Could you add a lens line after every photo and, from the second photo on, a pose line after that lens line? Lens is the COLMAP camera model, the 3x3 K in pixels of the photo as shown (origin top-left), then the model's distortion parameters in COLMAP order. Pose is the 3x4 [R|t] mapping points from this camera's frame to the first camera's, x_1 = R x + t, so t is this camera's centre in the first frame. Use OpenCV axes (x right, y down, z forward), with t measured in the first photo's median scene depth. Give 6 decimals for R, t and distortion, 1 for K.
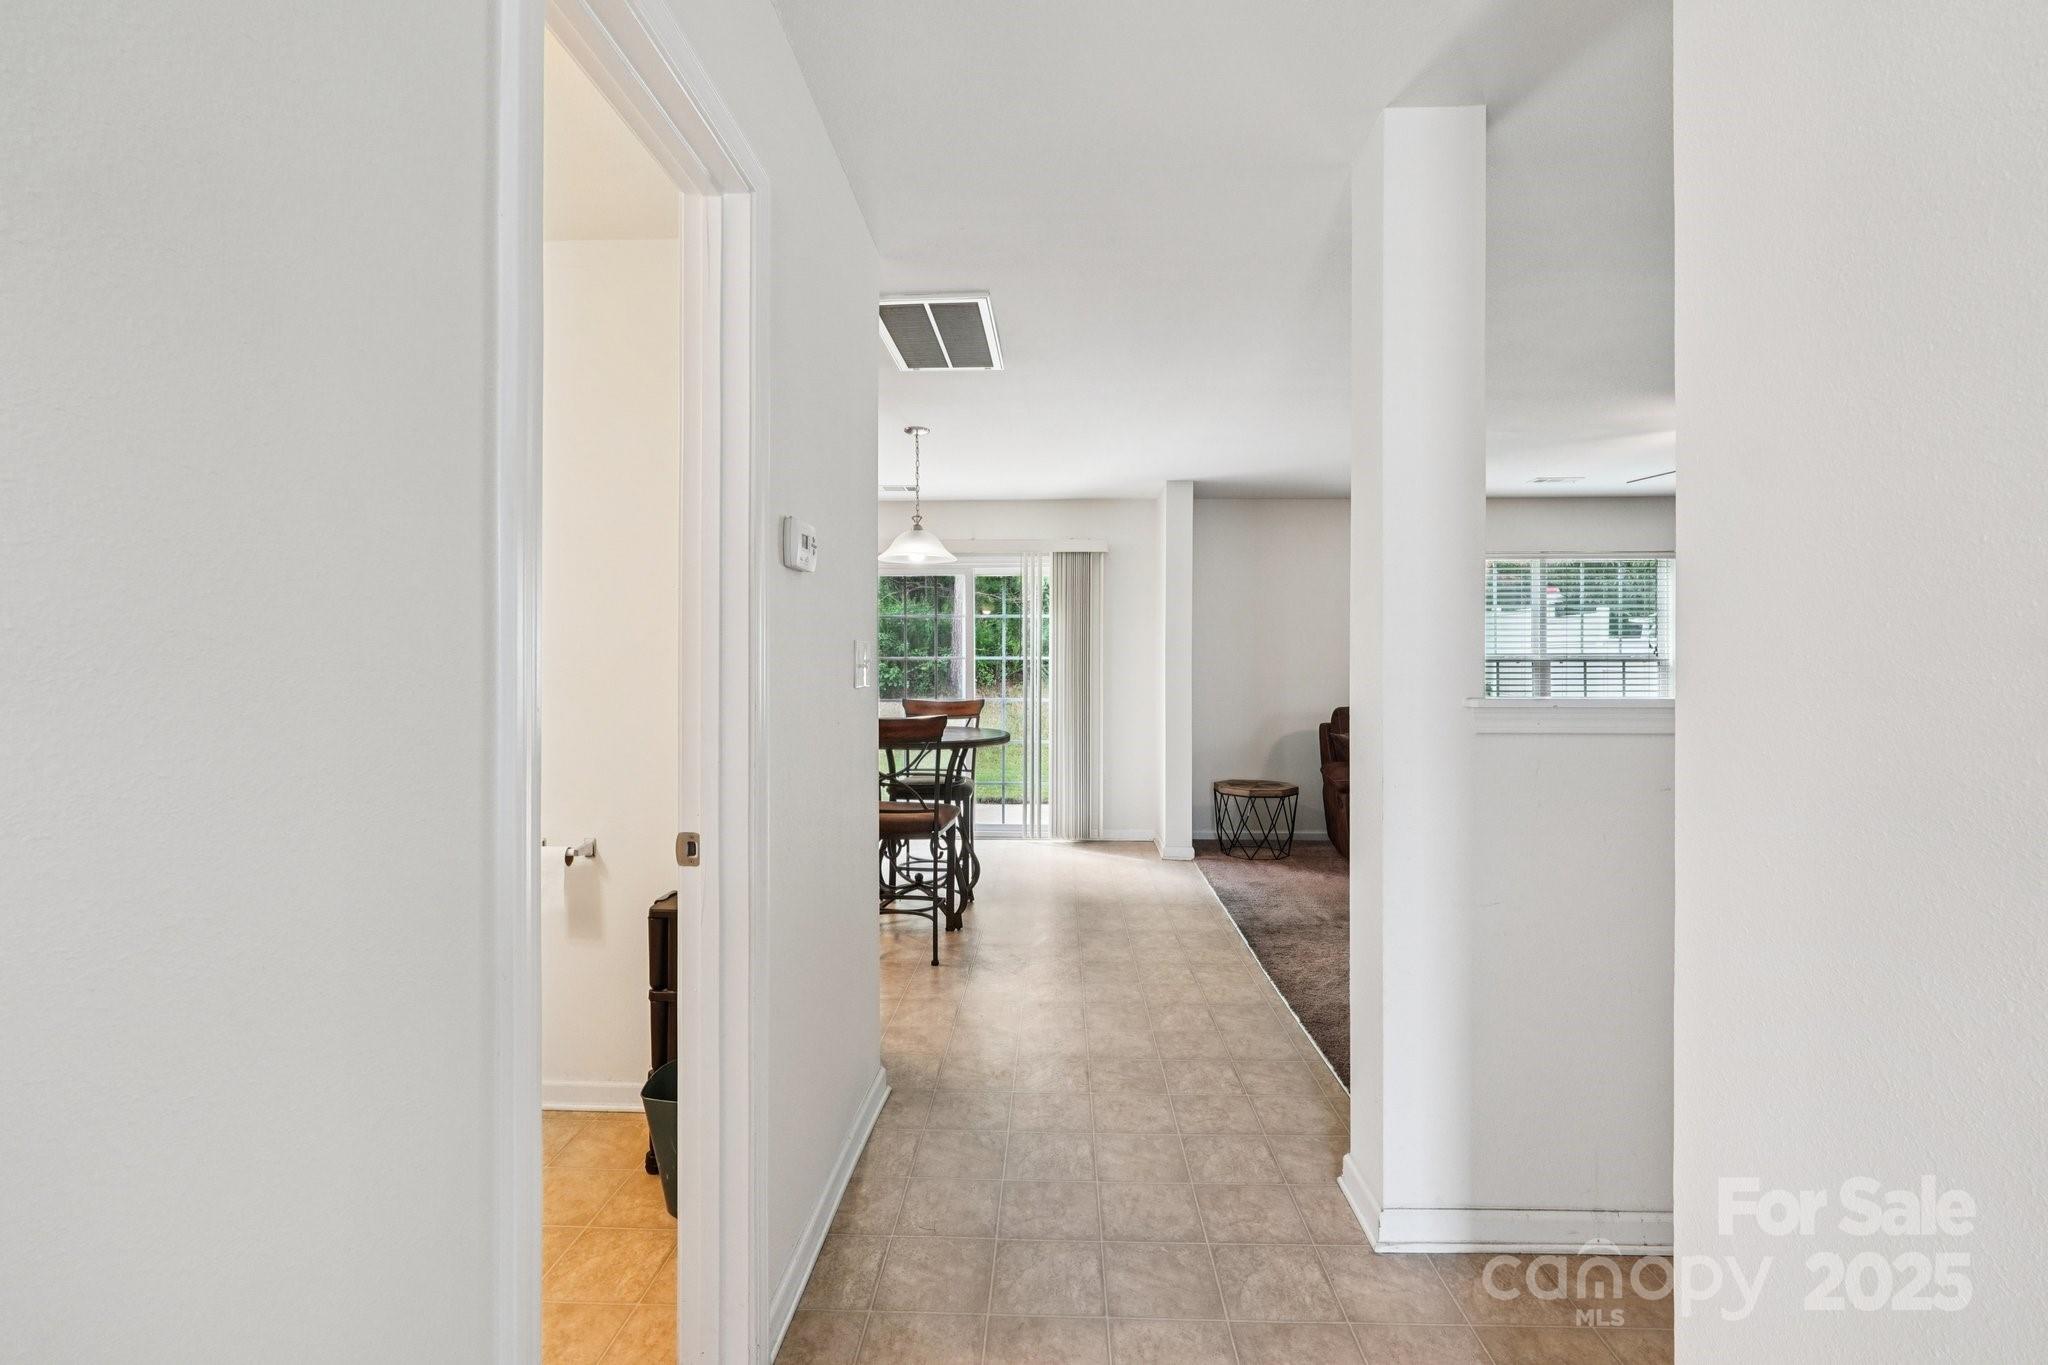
lens RADIAL K [[885.8, 0, 1025.5], [0, 885.8, 668.0], [0, 0, 1]] dist [-0.018513, 0.005901]
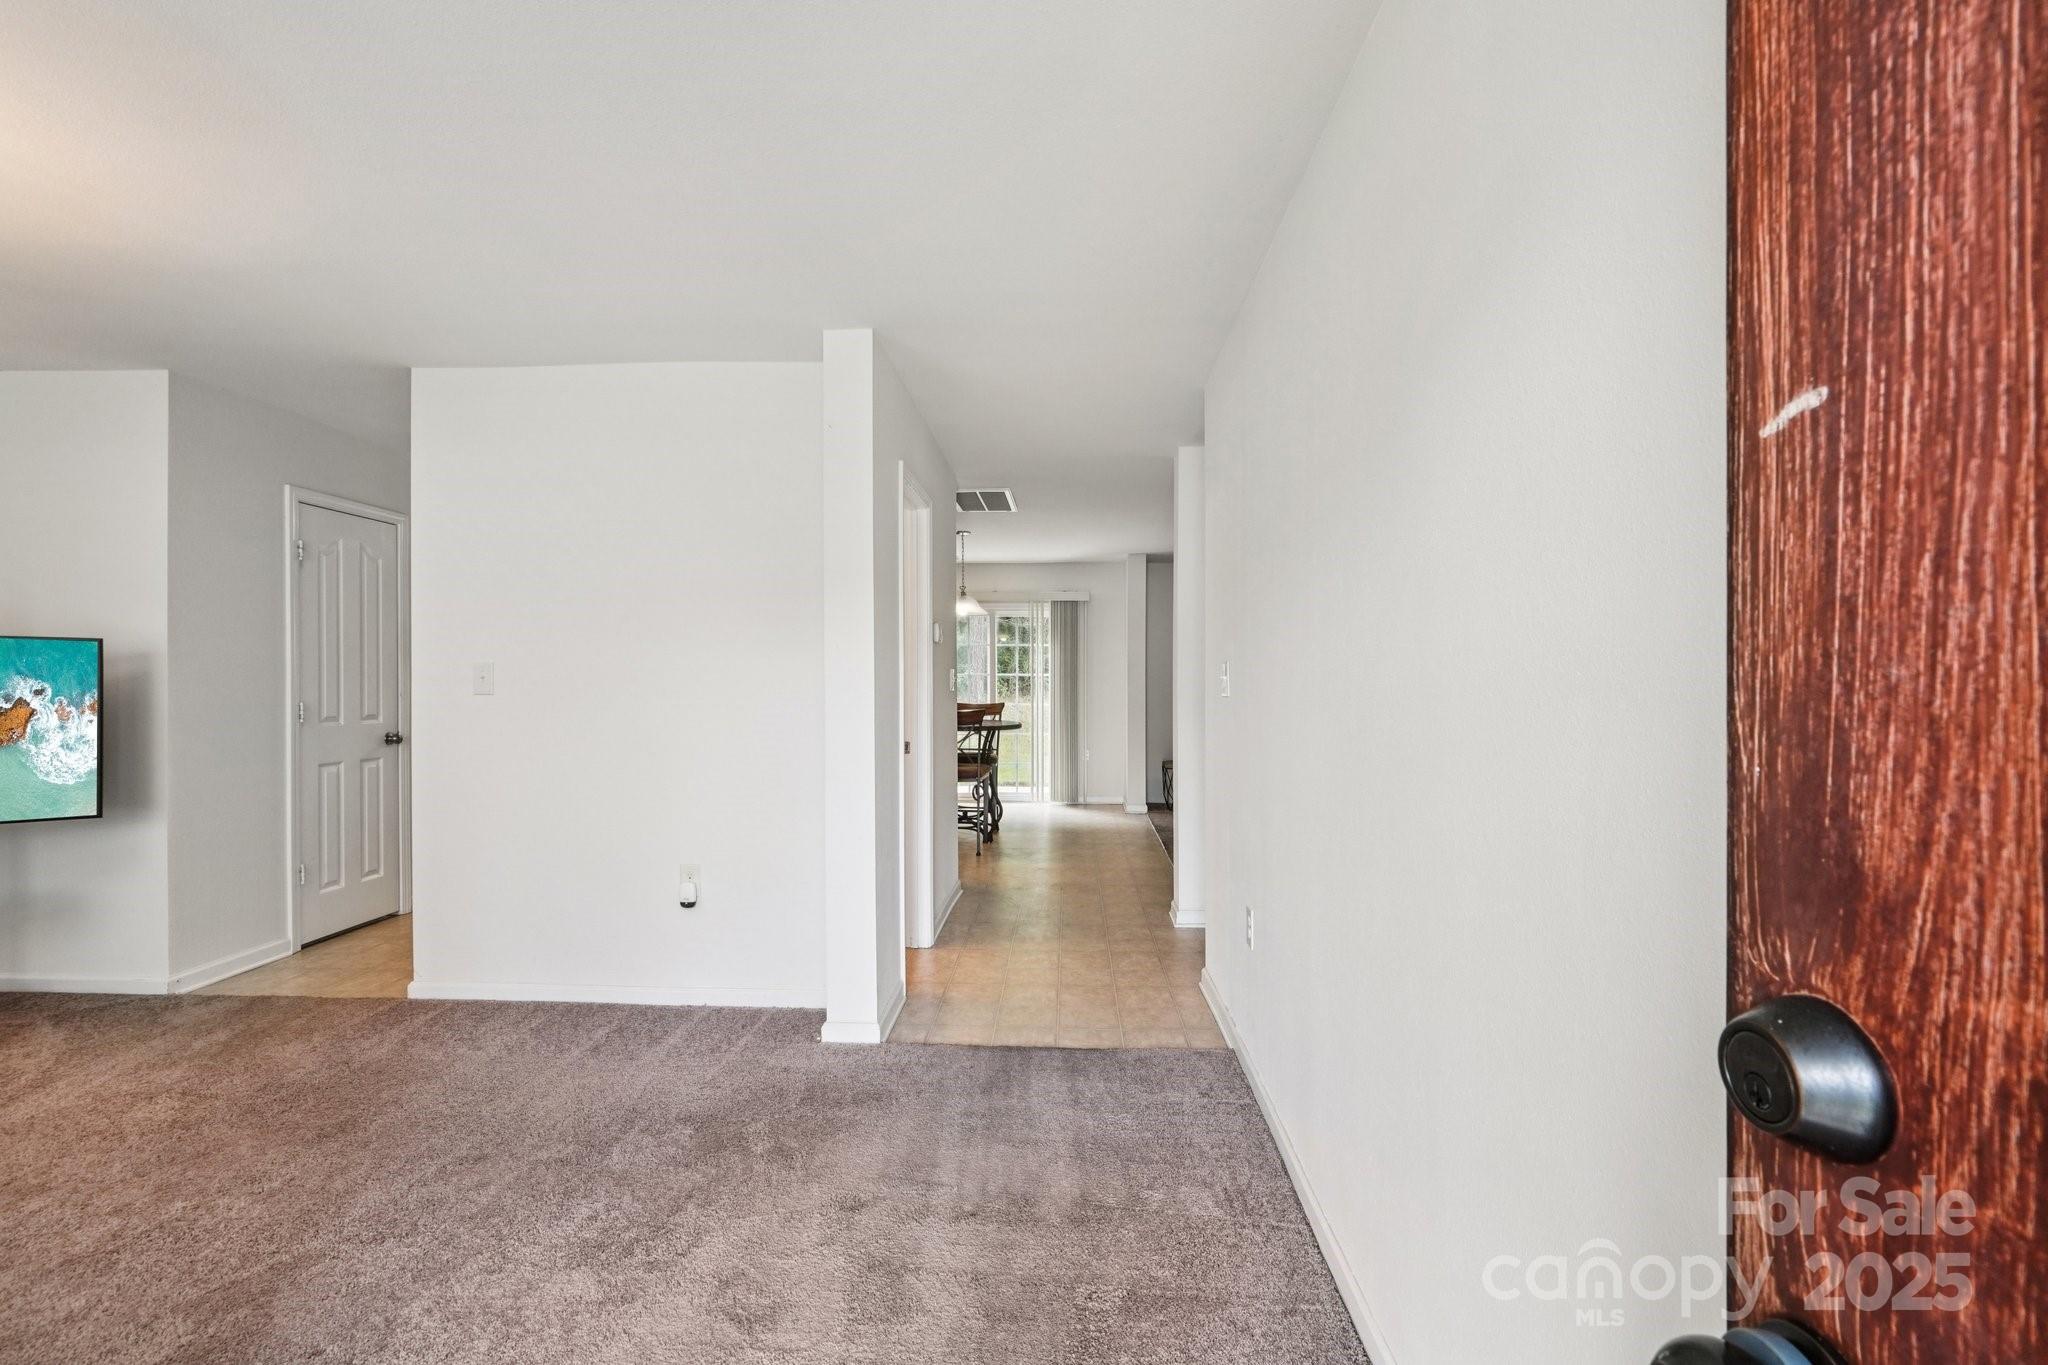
lens RADIAL K [[885.8, 0, 1023.9], [0, 885.8, 680.1], [0, 0, 1]] dist [-0.018513, 0.005901]
pose [[0.999906, -0.001610, -0.013605, 0.008128], [0.001605, 0.999999, -0.000383, -0.003177], [0.013605, 0.000361, 0.999907, -0.543745]]
